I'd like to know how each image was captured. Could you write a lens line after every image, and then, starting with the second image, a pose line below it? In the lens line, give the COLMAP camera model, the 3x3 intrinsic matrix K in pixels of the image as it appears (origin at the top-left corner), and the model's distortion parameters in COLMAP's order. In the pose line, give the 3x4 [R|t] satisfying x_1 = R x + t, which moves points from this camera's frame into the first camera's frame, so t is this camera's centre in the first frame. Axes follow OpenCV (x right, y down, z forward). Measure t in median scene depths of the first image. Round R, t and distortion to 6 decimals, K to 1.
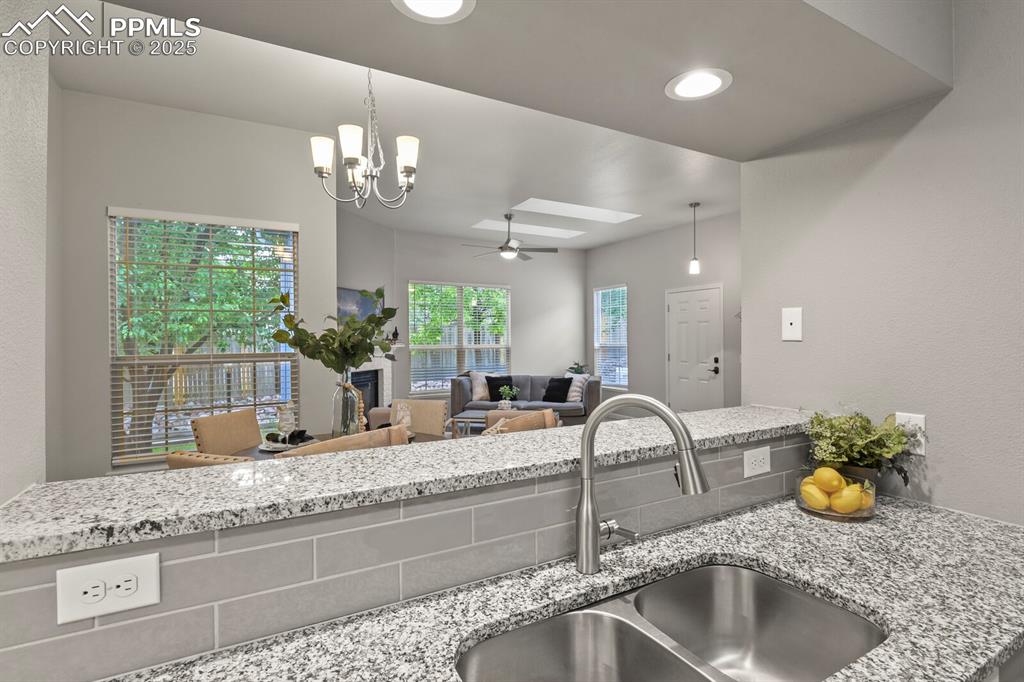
lens RADIAL K [[498.5, 0, 520.3], [0, 498.5, 339.8], [0, 0, 1]] dist [-0.006560, -0.004907]
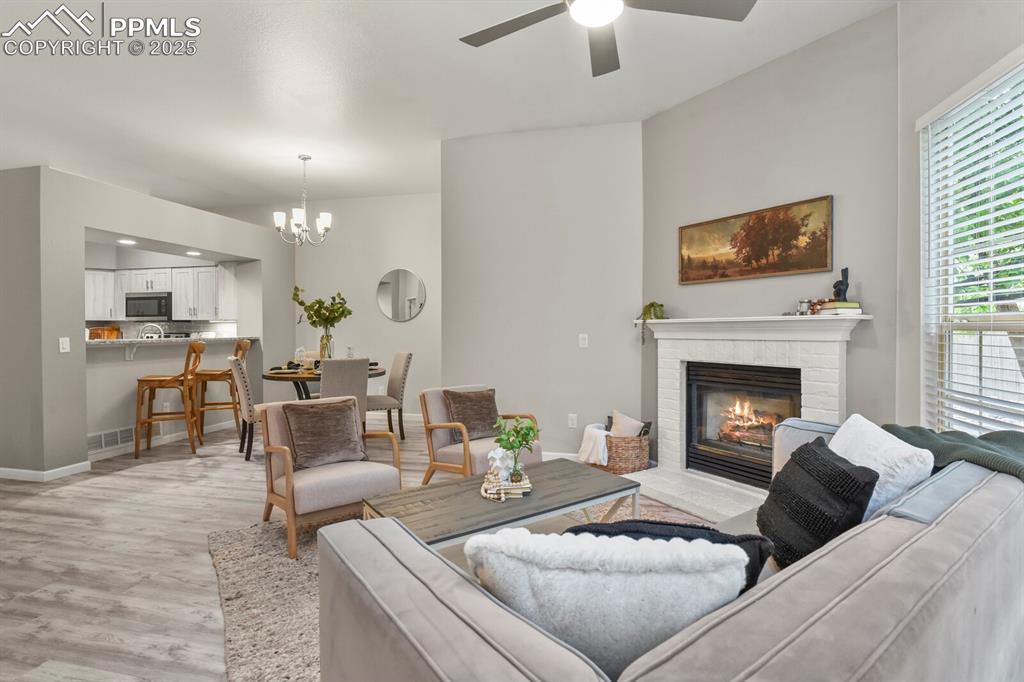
lens RADIAL K [[498.5, 0, 516.0], [0, 498.5, 330.8], [0, 0, 1]] dist [-0.006560, -0.004907]
pose [[-0.677215, 0.009416, -0.735725, 0.403405], [0.001332, 0.999932, 0.011571, 0.034777], [0.735784, 0.006856, -0.677182, 2.011411]]
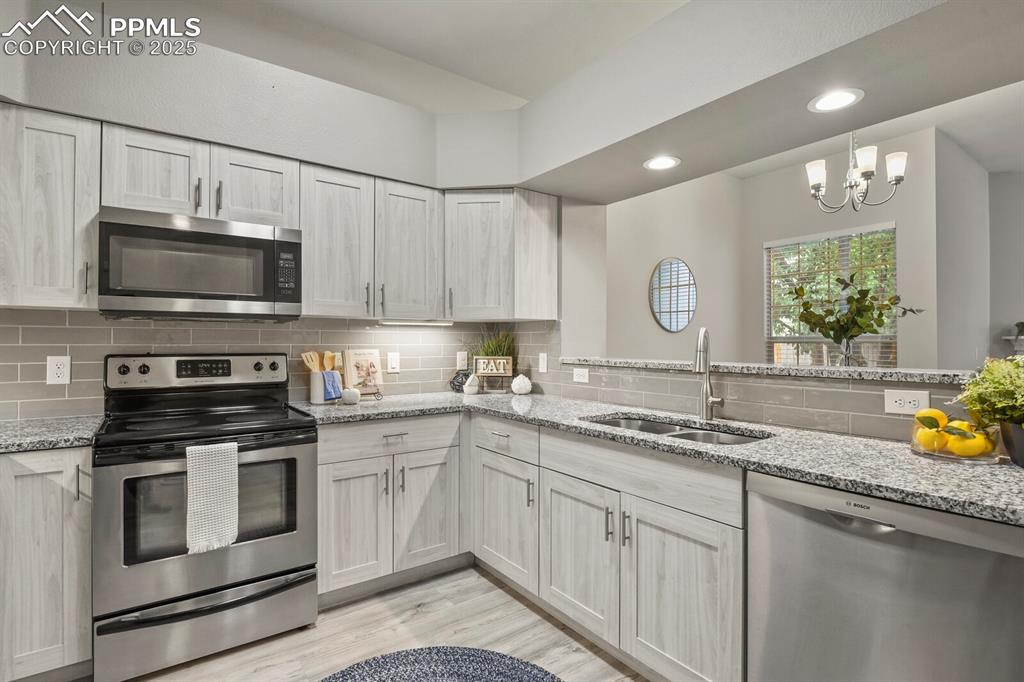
lens RADIAL K [[498.5, 0, 510.9], [0, 498.5, 338.7], [0, 0, 1]] dist [-0.006560, -0.004907]
pose [[0.113682, -0.002118, -0.993515, 0.570067], [-0.007082, 0.999971, -0.002942, 0.044259], [0.993492, 0.007370, 0.113664, 0.003778]]
